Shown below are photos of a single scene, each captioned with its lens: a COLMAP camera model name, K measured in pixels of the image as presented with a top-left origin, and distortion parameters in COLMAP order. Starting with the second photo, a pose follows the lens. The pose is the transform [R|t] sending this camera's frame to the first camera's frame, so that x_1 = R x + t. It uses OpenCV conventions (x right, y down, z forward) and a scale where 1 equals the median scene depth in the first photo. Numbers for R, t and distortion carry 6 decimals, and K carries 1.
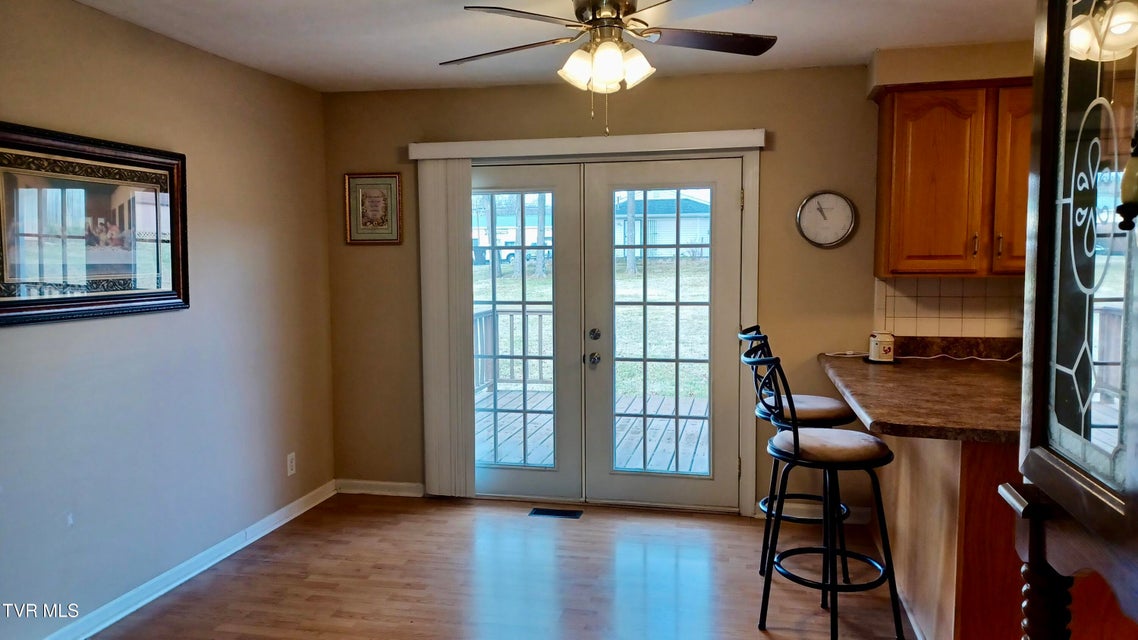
lens RADIAL K [[822.8, 0, 567.2], [0, 822.8, 327.3], [0, 0, 1]] dist [0.066150, -0.055295]
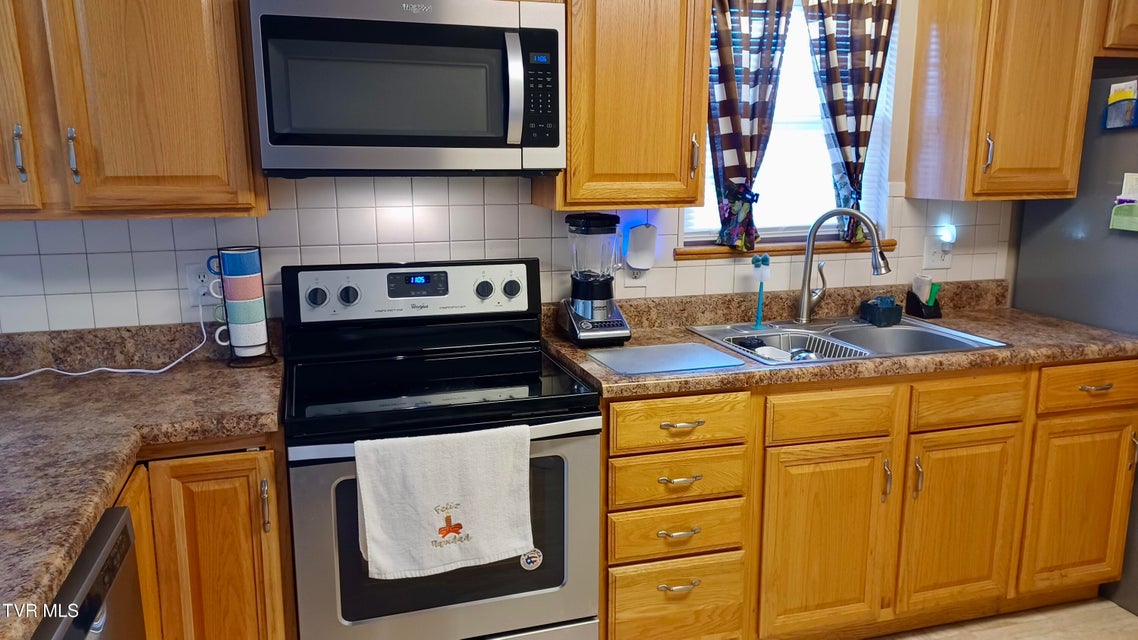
lens RADIAL K [[822.8, 0, 564.6], [0, 822.8, 323.2], [0, 0, 1]] dist [0.066150, -0.055295]
pose [[0.869265, -0.092416, 0.485632, 0.436533], [0.040268, 0.992343, 0.116765, -0.038351], [-0.492704, -0.081944, 0.866330, 0.358212]]
